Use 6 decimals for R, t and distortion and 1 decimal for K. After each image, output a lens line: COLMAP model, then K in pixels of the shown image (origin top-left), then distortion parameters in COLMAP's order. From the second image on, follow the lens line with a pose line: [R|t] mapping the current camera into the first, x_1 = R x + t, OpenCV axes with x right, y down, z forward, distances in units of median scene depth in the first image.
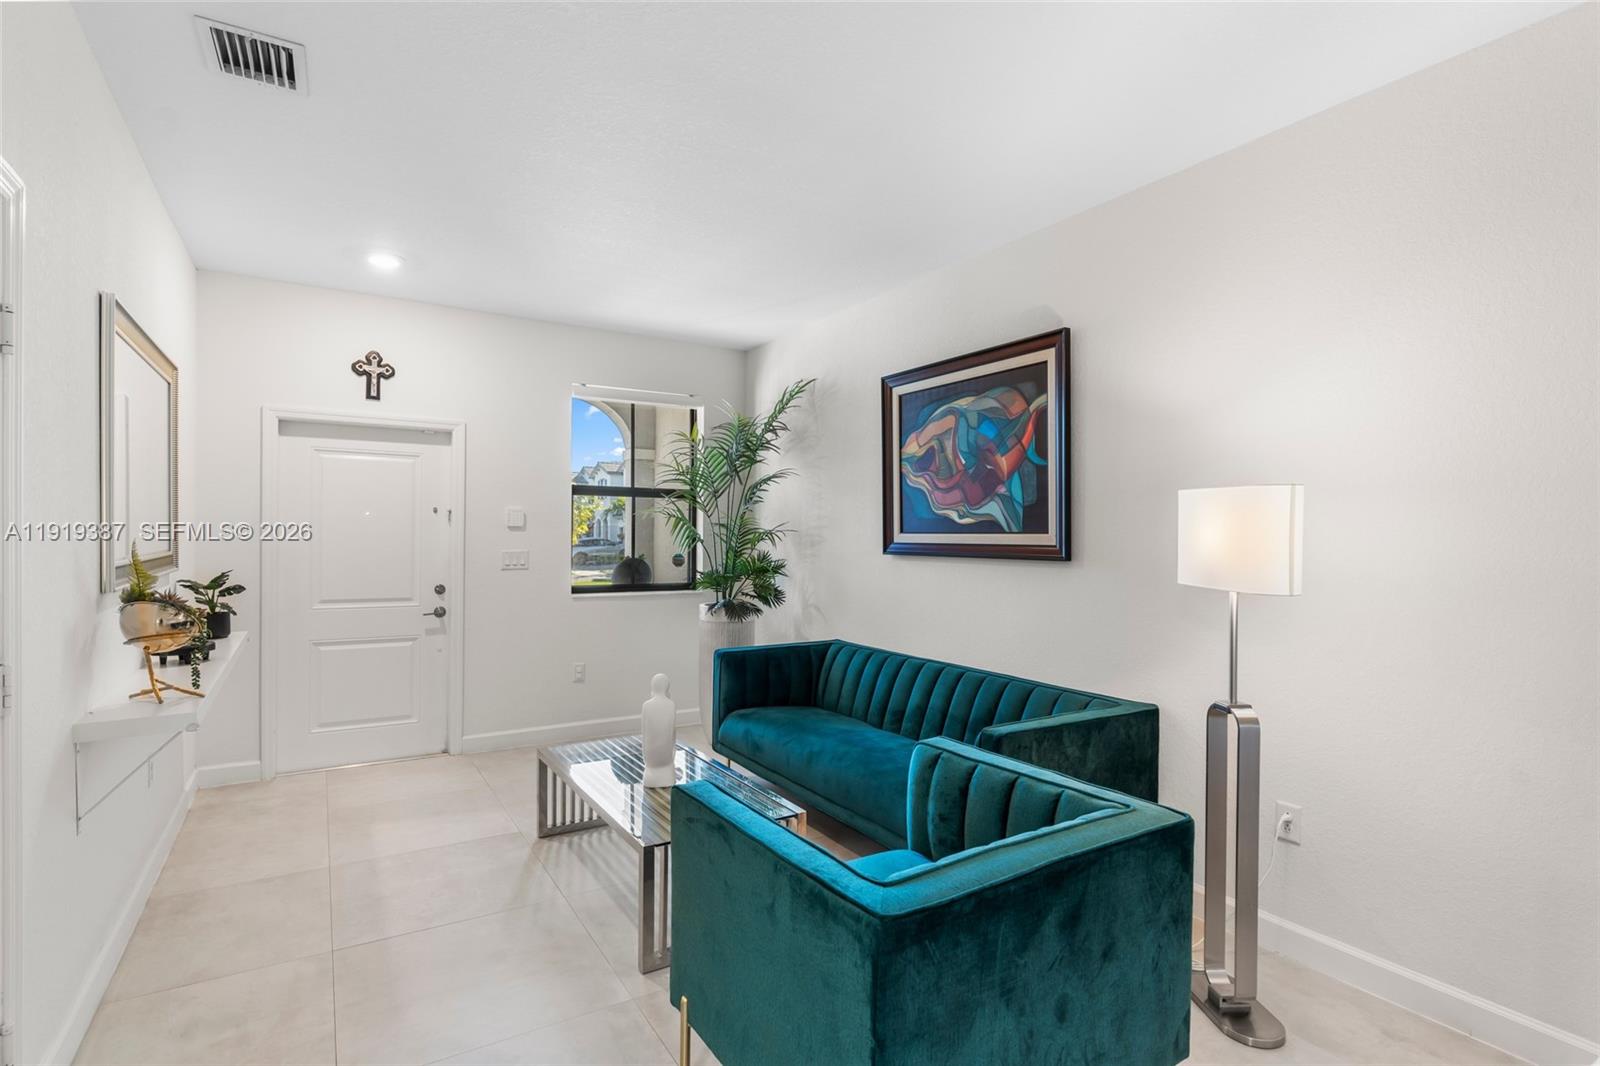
lens RADIAL K [[798.3, 0, 801.4], [0, 798.3, 531.2], [0, 0, 1]] dist [-0.009547, 0.001214]
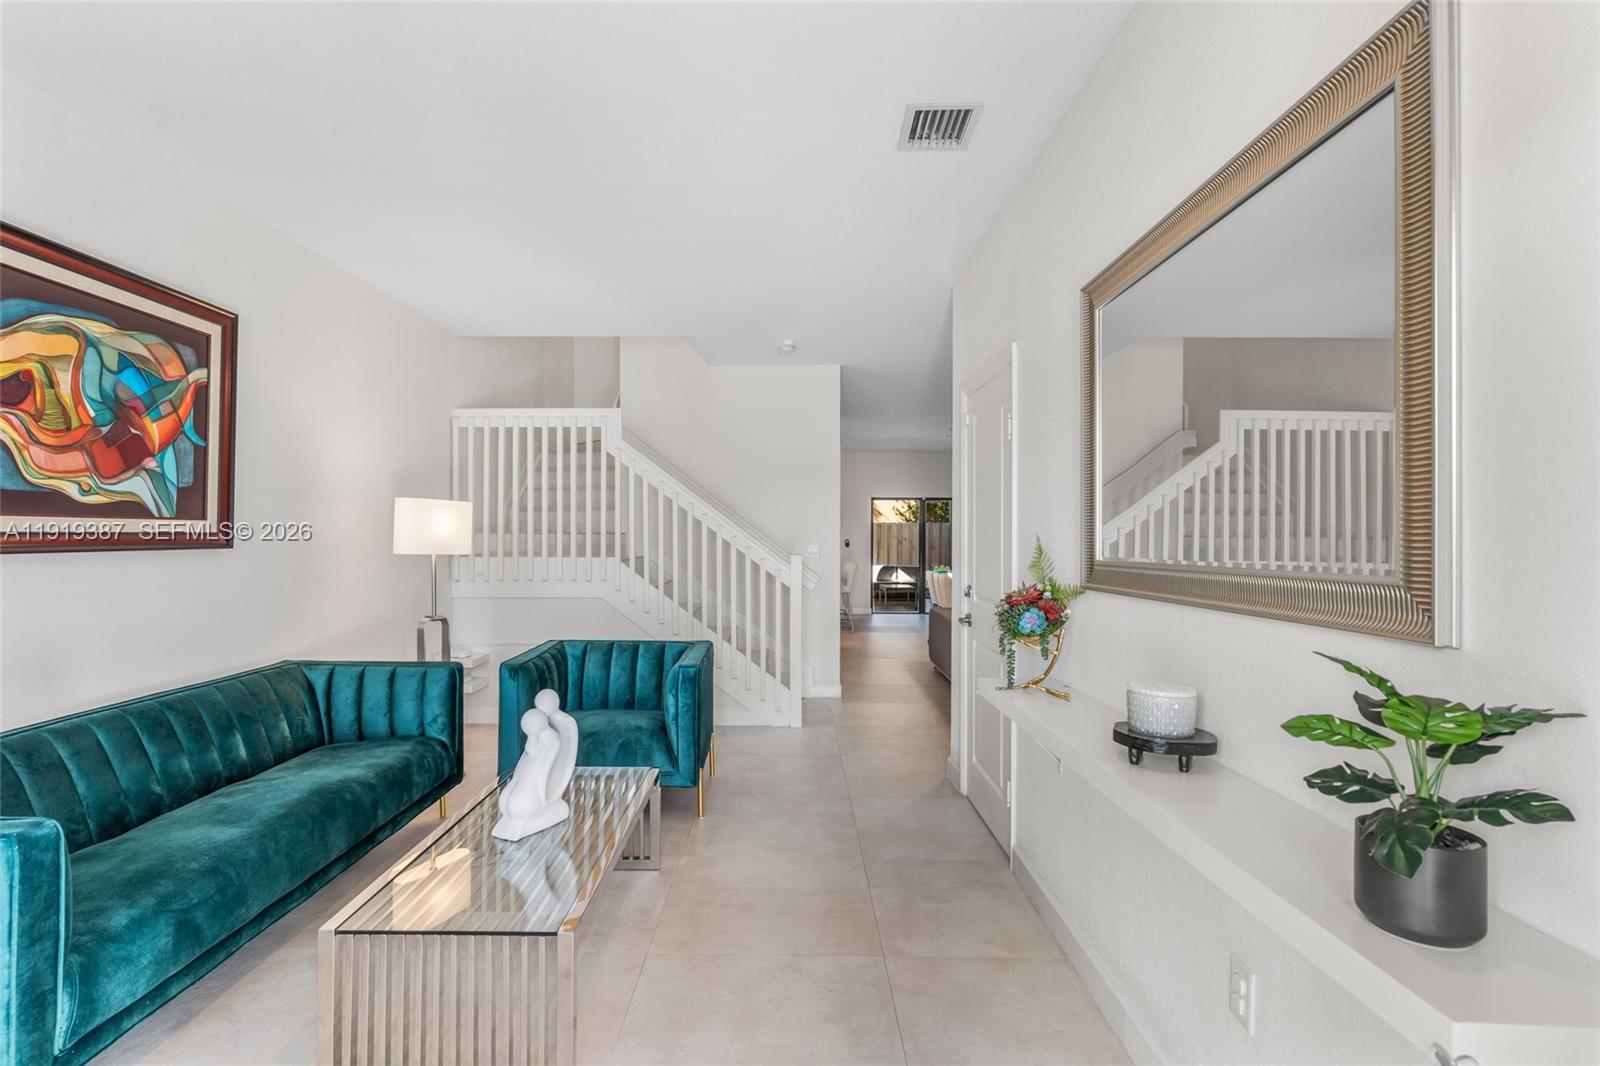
lens RADIAL K [[798.3, 0, 795.6], [0, 798.3, 532.4], [0, 0, 1]] dist [-0.009547, 0.001214]
pose [[-0.861465, -0.003465, 0.507806, -0.692657], [-0.004786, 0.999988, -0.001296, 0.014315], [-0.507795, -0.003547, -0.861471, 1.329509]]
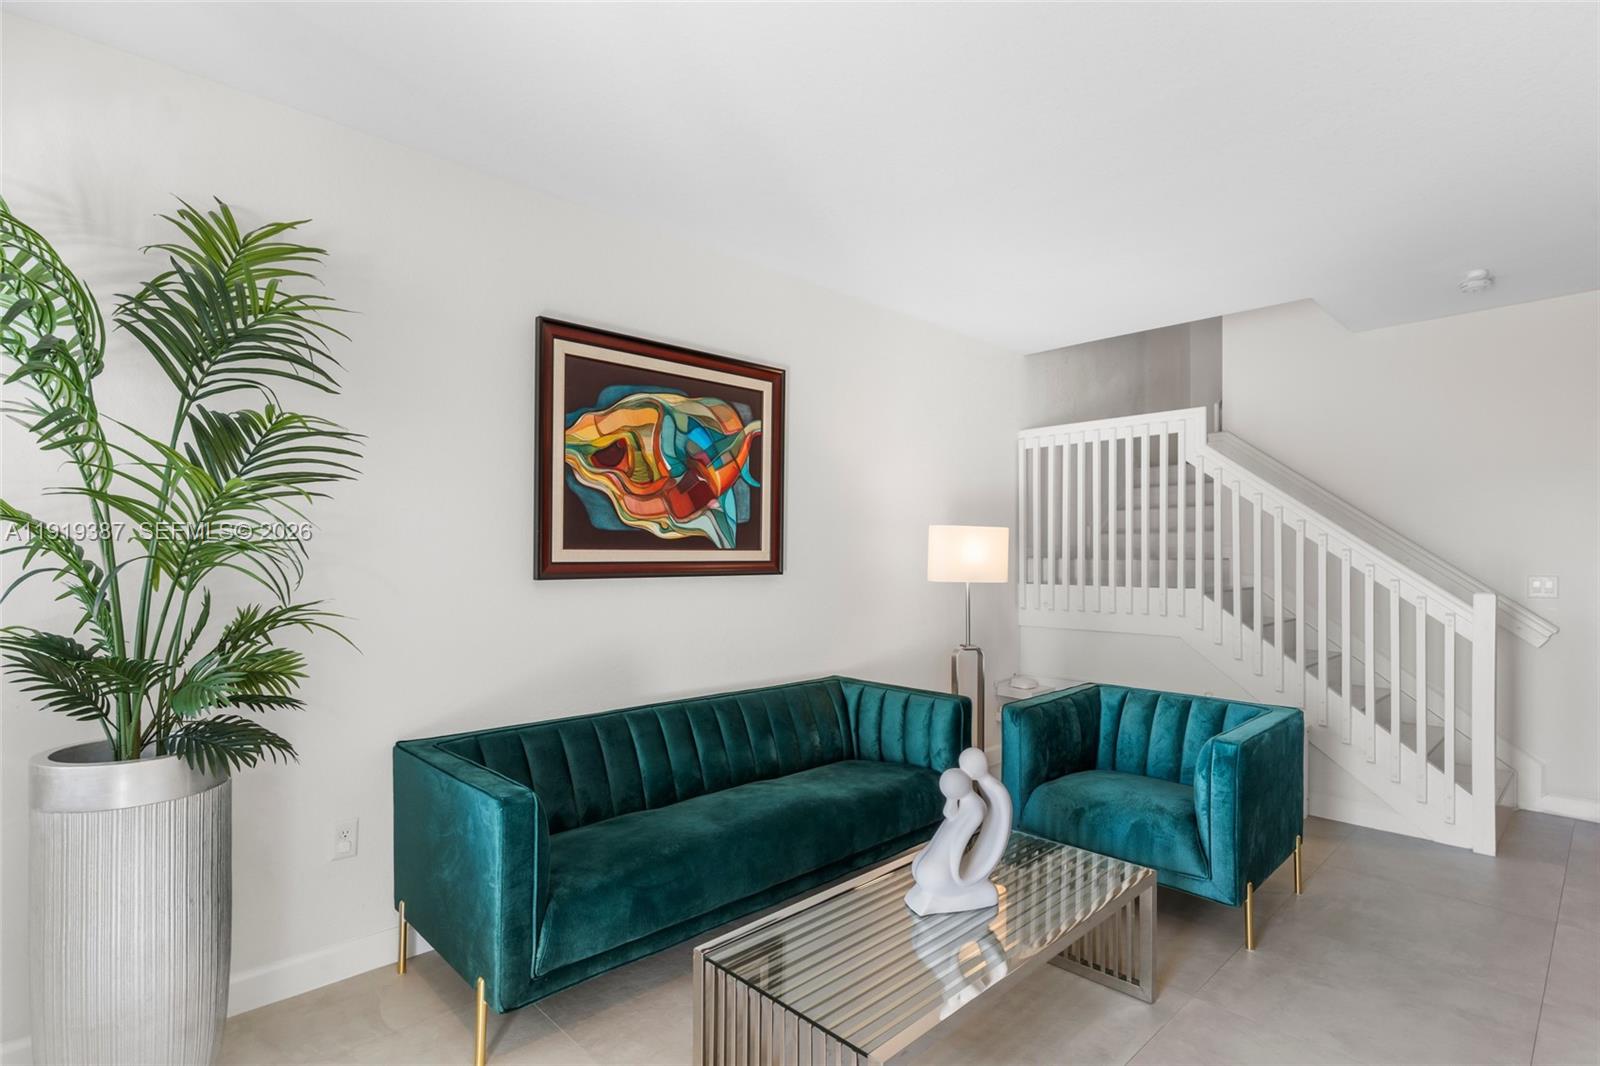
lens RADIAL K [[798.3, 0, 776.9], [0, 798.3, 559.7], [0, 0, 1]] dist [-0.009547, 0.001214]
pose [[-0.219900, -0.007322, 0.975495, -0.698065], [-0.001033, 0.999973, 0.007273, 0.007692], [-0.975522, 0.000591, -0.219902, 1.117507]]
